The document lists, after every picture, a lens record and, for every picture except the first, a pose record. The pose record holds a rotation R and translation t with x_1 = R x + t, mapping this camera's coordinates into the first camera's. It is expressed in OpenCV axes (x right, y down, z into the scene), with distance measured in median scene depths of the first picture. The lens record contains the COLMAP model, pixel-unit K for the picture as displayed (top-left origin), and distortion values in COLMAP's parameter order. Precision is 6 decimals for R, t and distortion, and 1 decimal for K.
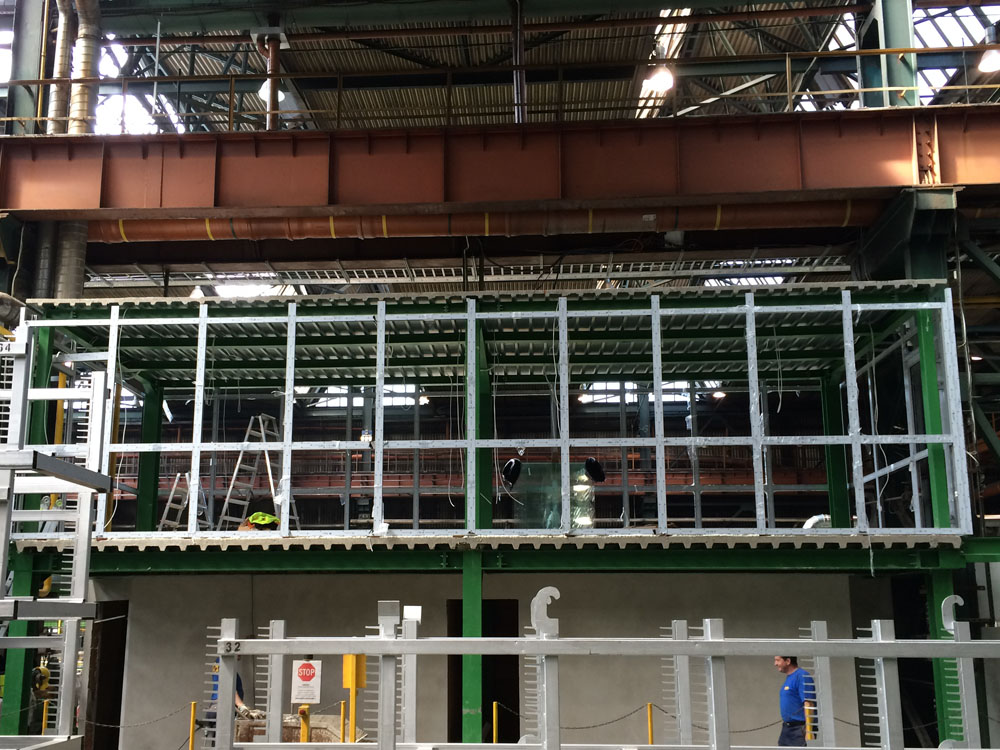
lens RADIAL K [[1126.1, 0, 500.0], [0, 1126.1, 375.0], [0, 0, 1]] dist [0.009416, 0.027437]
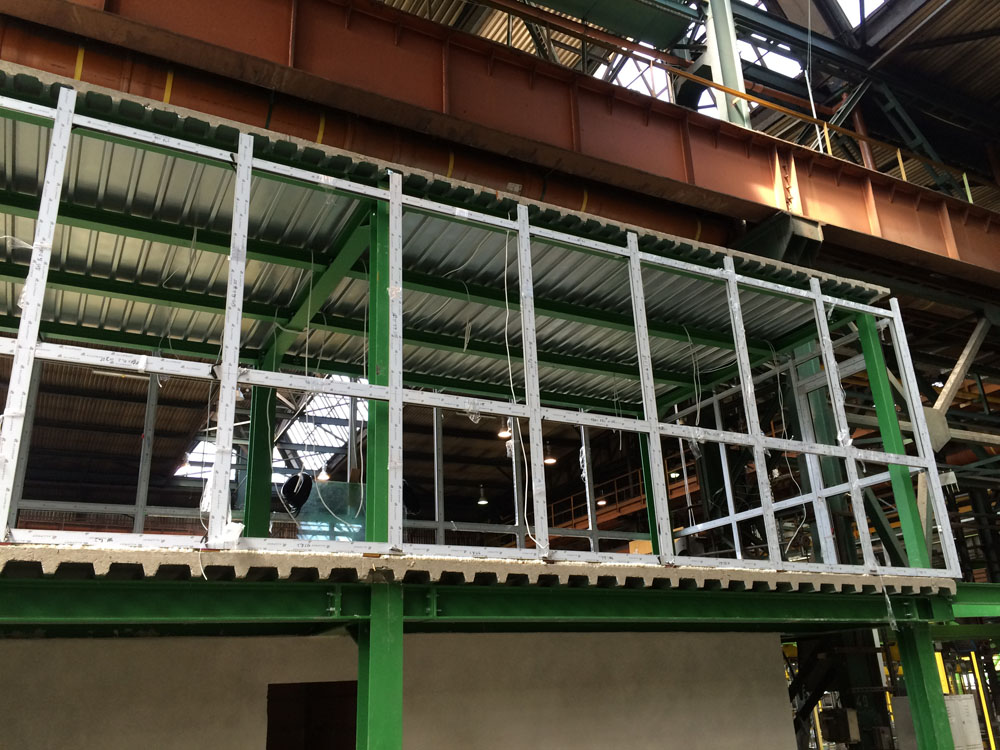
lens RADIAL K [[847.8, 0, 500.3], [0, 847.8, 358.1], [0, 0, 1]] dist [0.027220, -0.002476]
pose [[0.843321, 0.163063, 0.512075, -0.208176], [-0.071028, 0.978316, -0.194558, 0.124889], [-0.532697, 0.127703, 0.836616, 0.611596]]
